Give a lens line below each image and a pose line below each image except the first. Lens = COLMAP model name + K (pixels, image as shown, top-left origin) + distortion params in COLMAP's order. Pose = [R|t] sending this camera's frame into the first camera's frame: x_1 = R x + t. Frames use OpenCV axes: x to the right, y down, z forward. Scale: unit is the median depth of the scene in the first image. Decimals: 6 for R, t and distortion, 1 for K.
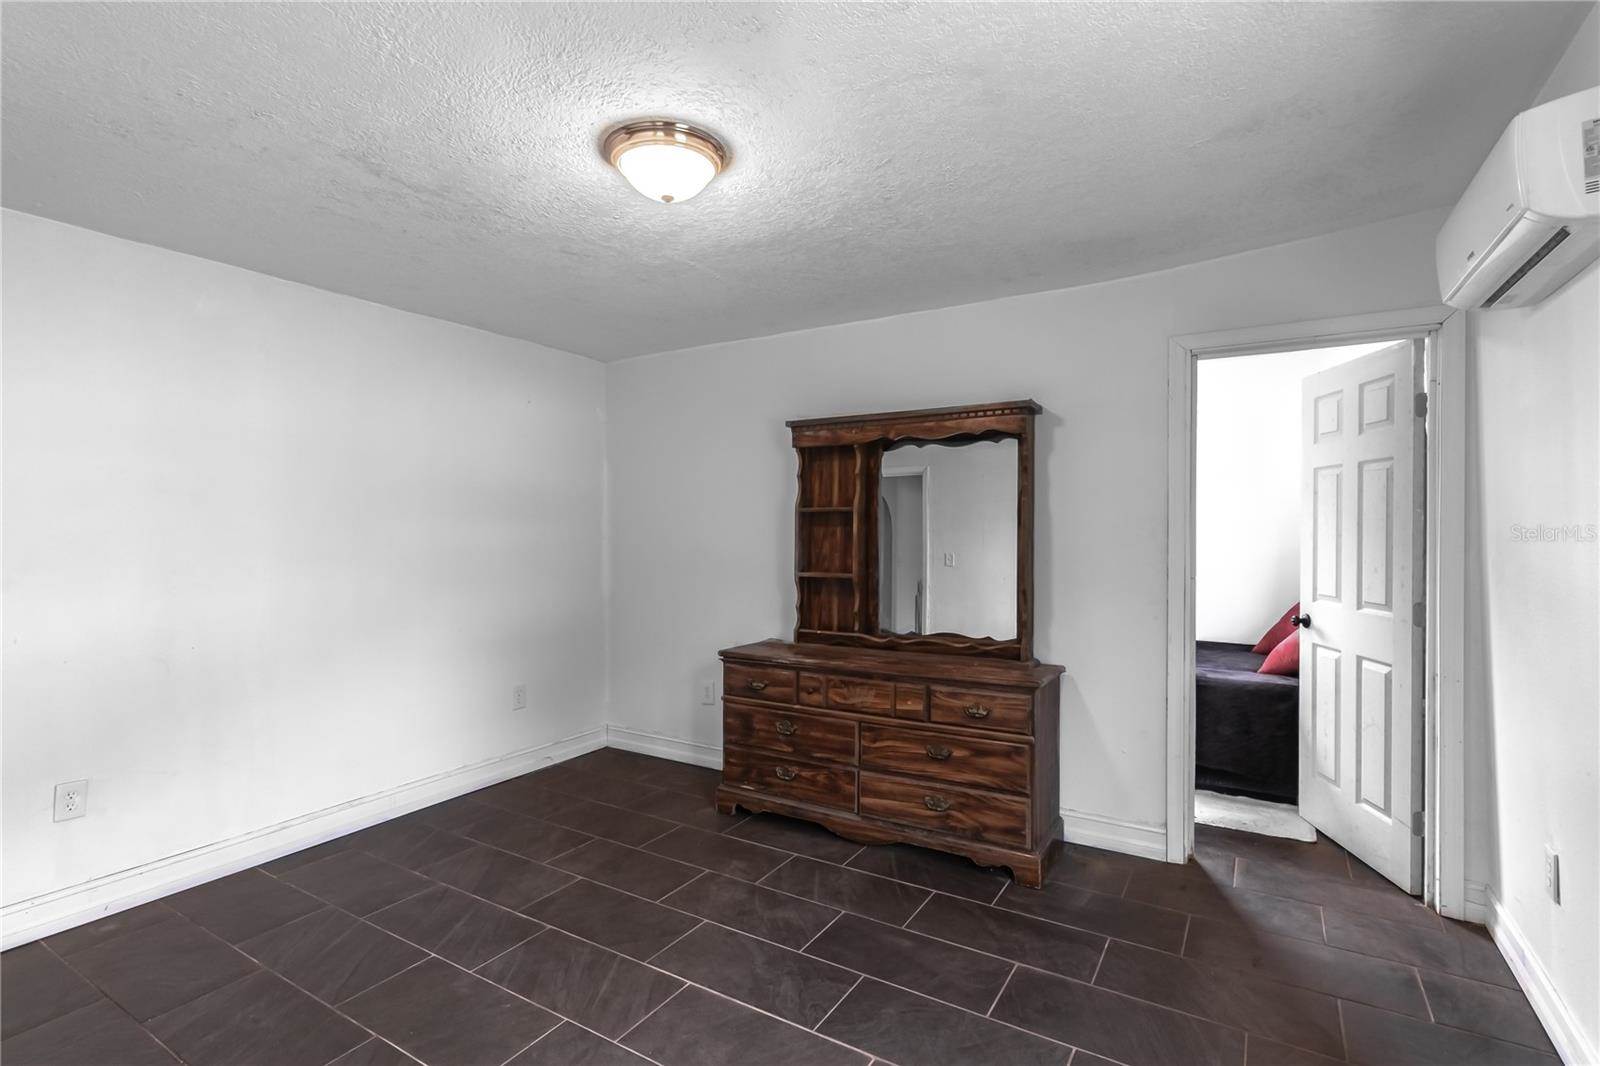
lens RADIAL K [[742.8, 0, 803.7], [0, 742.8, 533.8], [0, 0, 1]] dist [-0.000427, 0.000834]
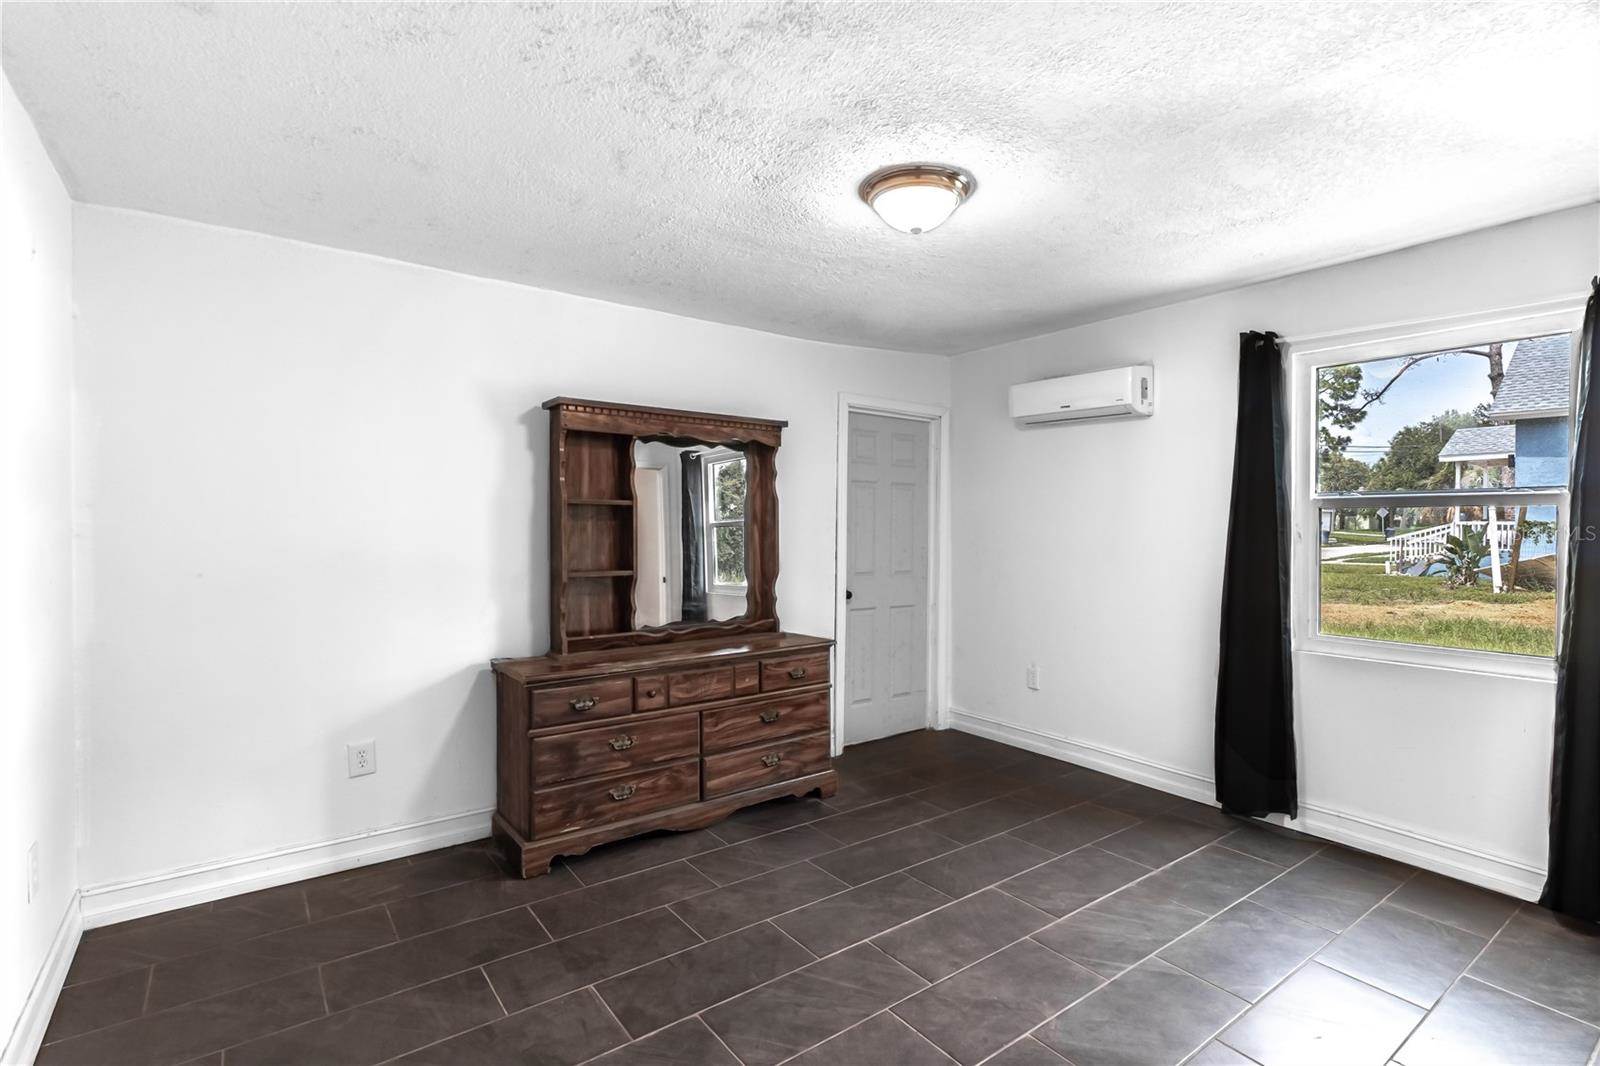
lens RADIAL K [[742.8, 0, 851.7], [0, 742.8, 538.8], [0, 0, 1]] dist [-0.000427, 0.000834]
pose [[0.361308, -0.010909, 0.932383, -0.793597], [0.001307, 0.999937, 0.011193, 0.003028], [-0.932445, -0.002826, 0.361300, 0.427135]]
